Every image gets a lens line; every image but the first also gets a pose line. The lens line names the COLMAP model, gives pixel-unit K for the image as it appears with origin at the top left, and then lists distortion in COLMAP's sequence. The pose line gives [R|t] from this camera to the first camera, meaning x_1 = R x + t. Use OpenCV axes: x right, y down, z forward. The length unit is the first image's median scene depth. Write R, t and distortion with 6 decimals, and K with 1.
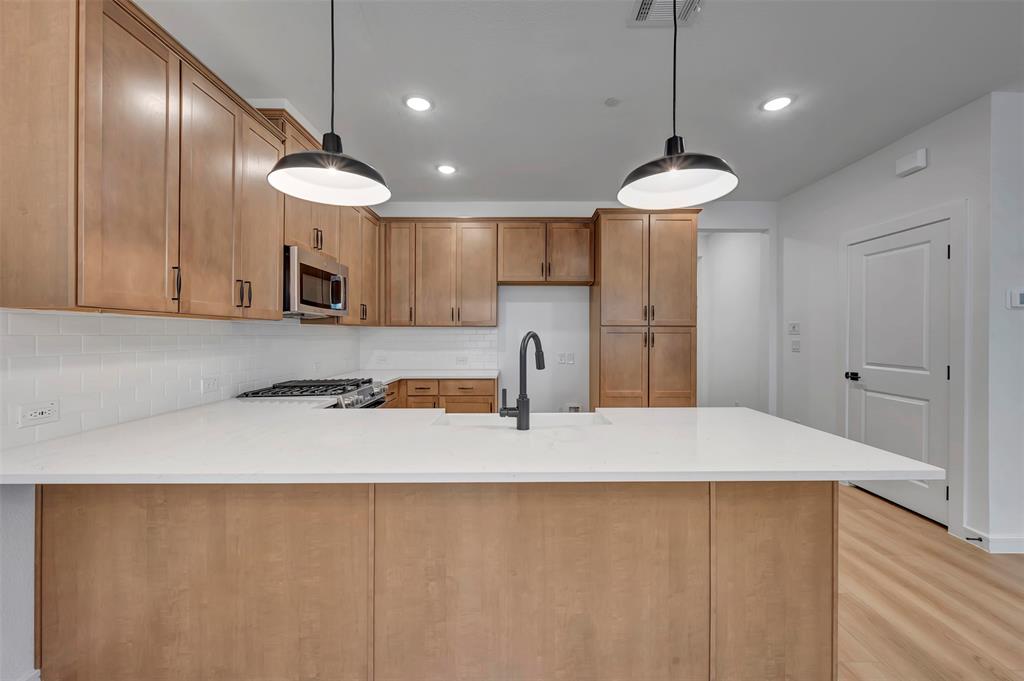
lens RADIAL K [[405.0, 0, 513.1], [0, 405.0, 335.6], [0, 0, 1]] dist [0.001256, 0.000237]
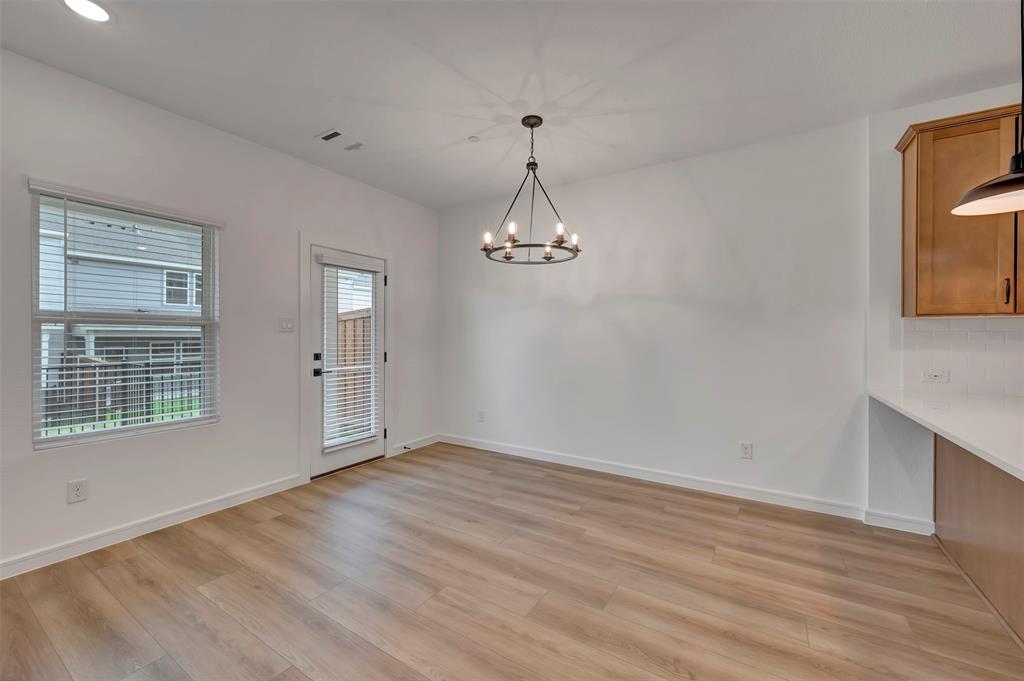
lens RADIAL K [[405.0, 0, 515.1], [0, 405.0, 334.6], [0, 0, 1]] dist [0.001256, 0.000237]
pose [[-0.528138, -0.004241, -0.849148, 0.723327], [-0.005744, 0.999982, -0.001421, 0.014595], [0.849139, 0.004127, -0.528153, 0.220875]]
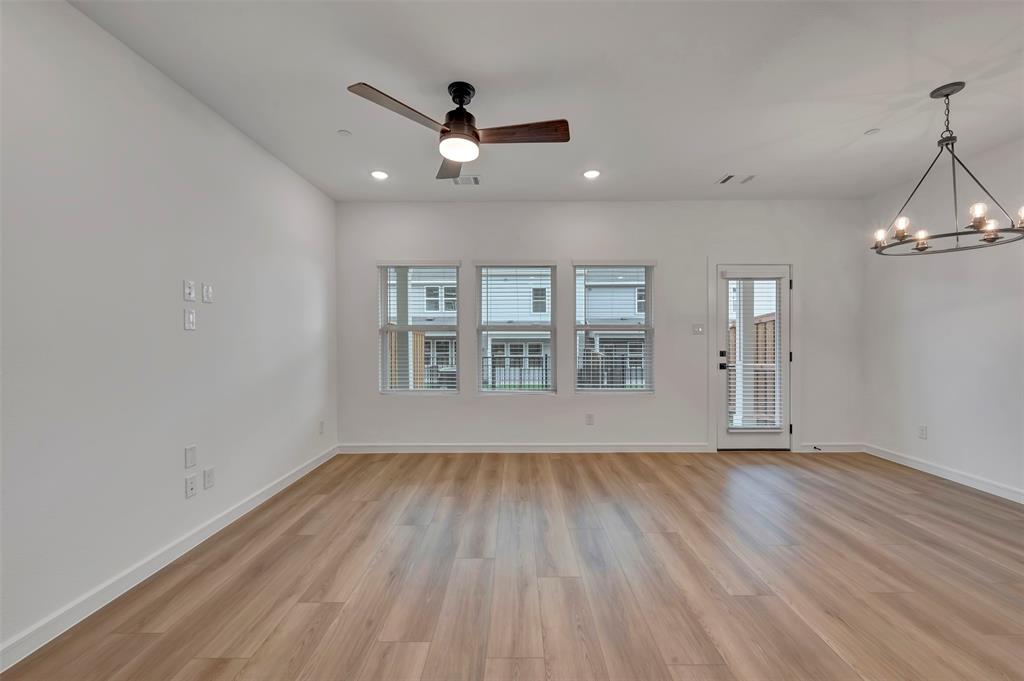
lens RADIAL K [[405.0, 0, 515.3], [0, 405.0, 339.2], [0, 0, 1]] dist [0.001256, 0.000237]
pose [[-0.999986, 0.000968, -0.005149, 0.794808], [0.000918, 0.999952, 0.009724, 0.013747], [0.005158, 0.009719, -0.999939, 0.634798]]
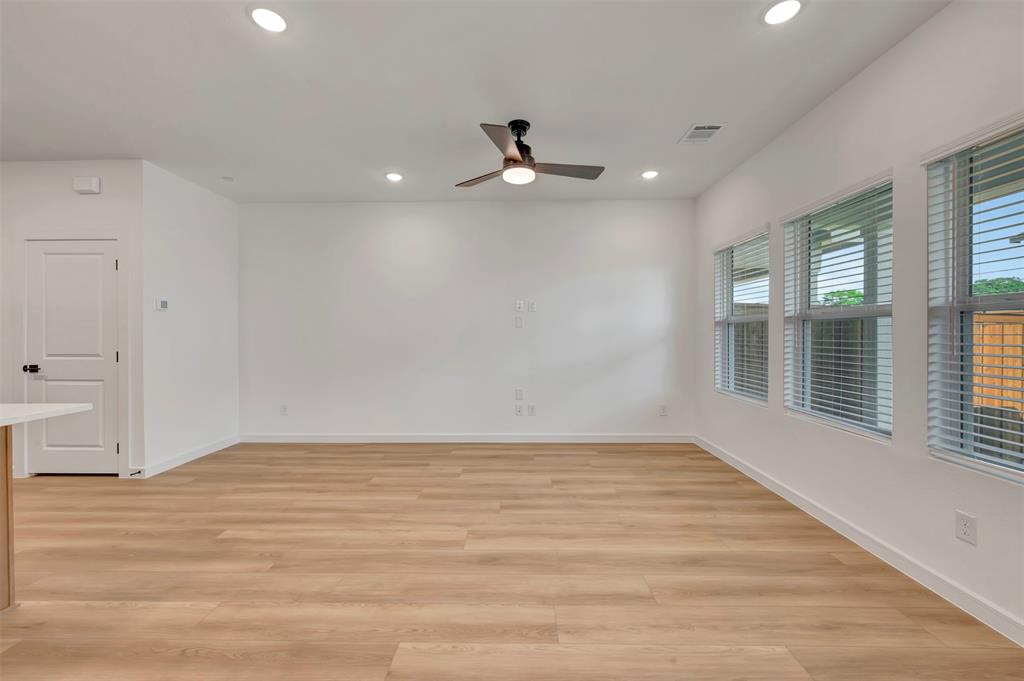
lens RADIAL K [[405.0, 0, 515.3], [0, 405.0, 335.2], [0, 0, 1]] dist [0.001256, 0.000237]
pose [[0.008049, -0.006167, 0.999949, -0.249405], [0.008133, 0.999948, 0.006101, 0.025663], [-0.999935, 0.008083, 0.008098, -0.322295]]
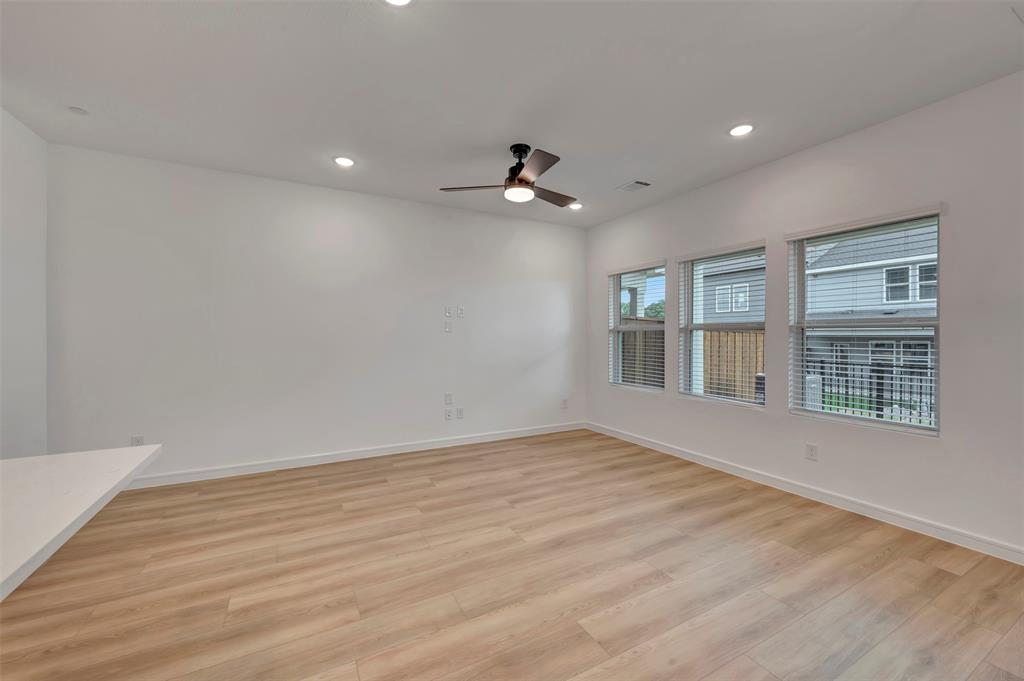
lens RADIAL K [[405.0, 0, 513.5], [0, 405.0, 335.0], [0, 0, 1]] dist [0.001256, 0.000237]
pose [[-0.485079, -0.000511, 0.874470, -0.180387], [0.000996, 0.999999, 0.001136, 0.011535], [-0.874470, 0.001422, -0.485078, 0.304905]]
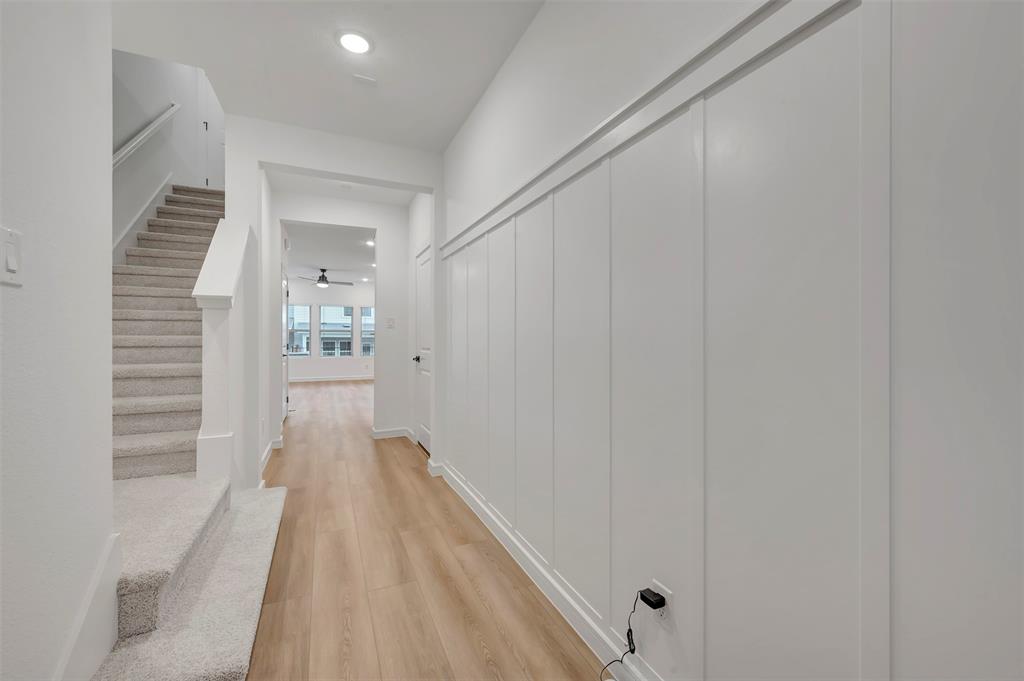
lens RADIAL K [[405.0, 0, 515.2], [0, 405.0, 337.8], [0, 0, 1]] dist [0.001256, 0.000237]
pose [[-0.921461, -0.001814, -0.388466, 0.739672], [-0.003908, 0.999982, 0.004599, 0.010834], [0.388451, 0.005756, -0.921451, 3.661787]]
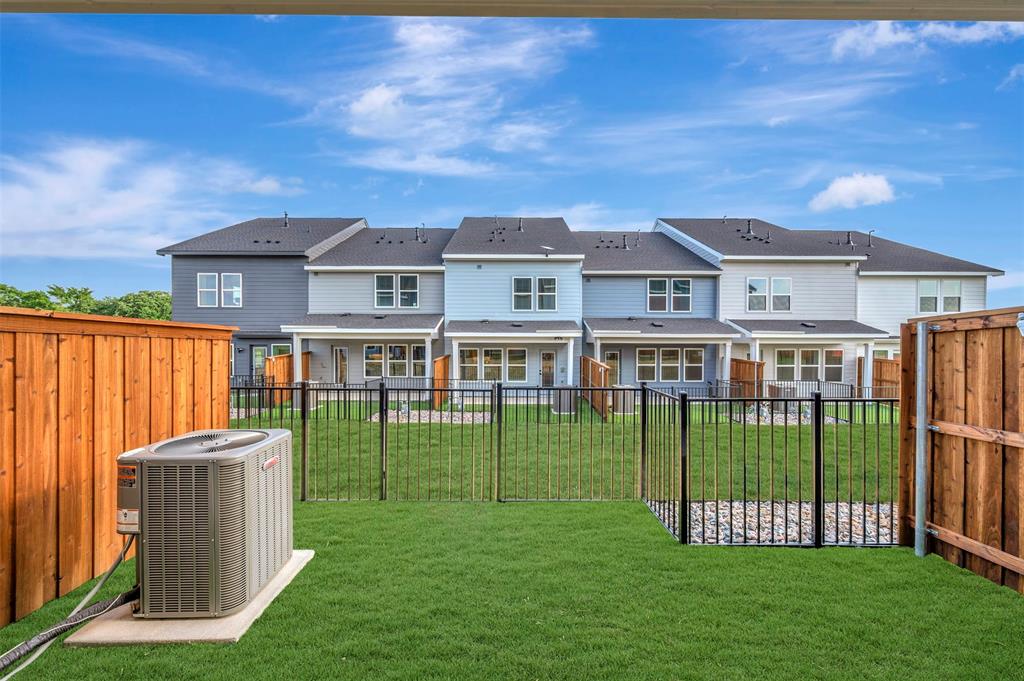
lens RADIAL K [[405.0, 0, 513.3], [0, 405.0, 337.5], [0, 0, 1]] dist [0.001256, 0.000237]
pose [[-0.999940, -0.006089, -0.009062, 0.433279], [-0.006093, 0.999981, 0.000460, -0.013582], [0.009059, 0.000515, -0.999959, -1.439719]]
